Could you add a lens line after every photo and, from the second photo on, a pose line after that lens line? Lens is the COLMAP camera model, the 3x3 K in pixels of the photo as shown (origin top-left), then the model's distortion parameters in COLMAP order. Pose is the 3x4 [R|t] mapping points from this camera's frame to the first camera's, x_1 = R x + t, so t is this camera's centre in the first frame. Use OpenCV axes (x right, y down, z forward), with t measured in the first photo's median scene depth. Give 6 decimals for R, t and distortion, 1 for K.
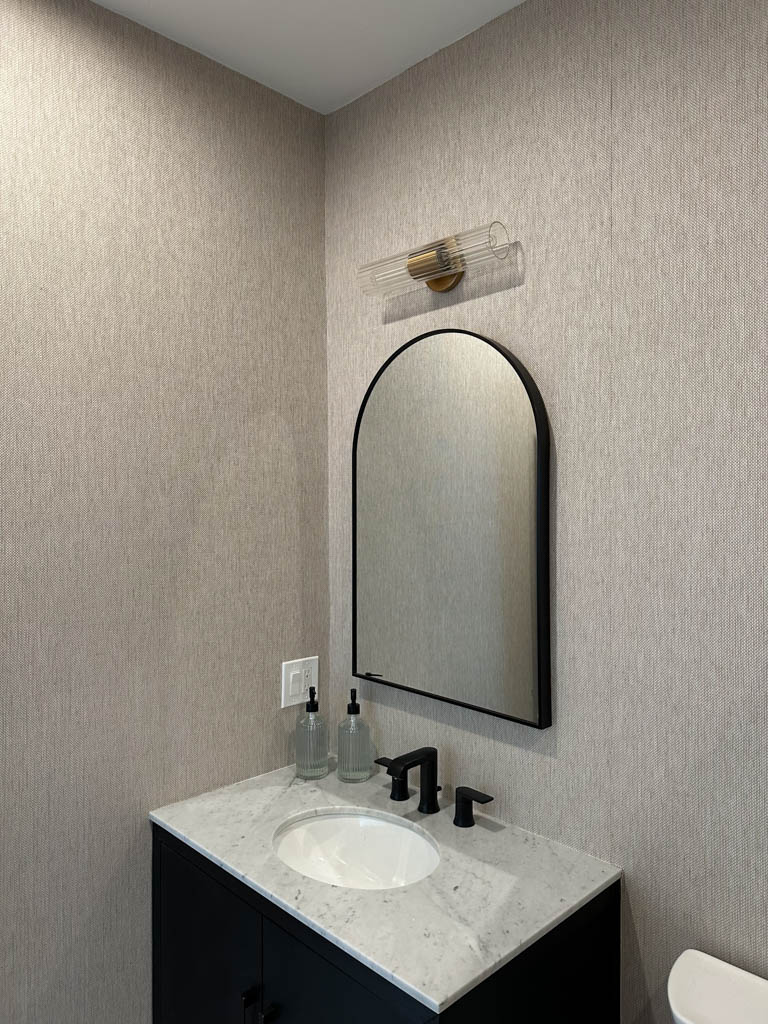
lens RADIAL K [[710.4, 0, 383.8], [0, 710.4, 506.2], [0, 0, 1]] dist [0.013617, -0.010626]
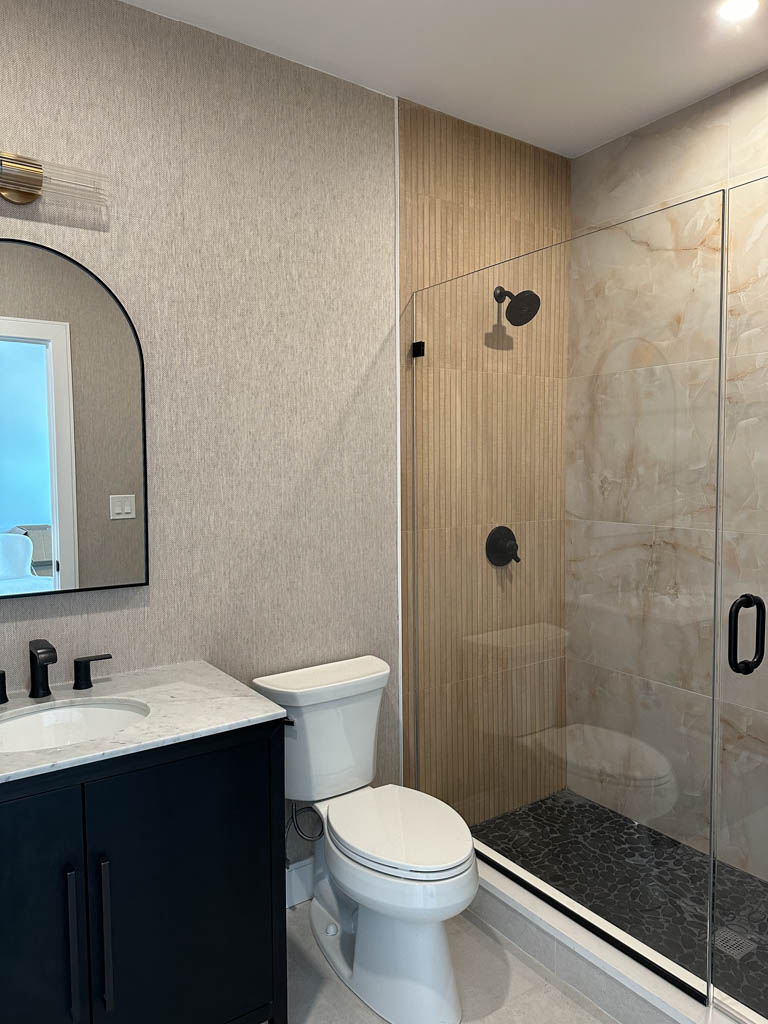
lens RADIAL K [[710.4, 0, 383.8], [0, 710.4, 512.9], [0, 0, 1]] dist [0.013617, -0.010626]
pose [[0.173476, -0.072472, 0.982168, -1.056119], [0.010465, 0.997368, 0.071746, 0.093686], [-0.984783, -0.002168, 0.173777, 0.357099]]
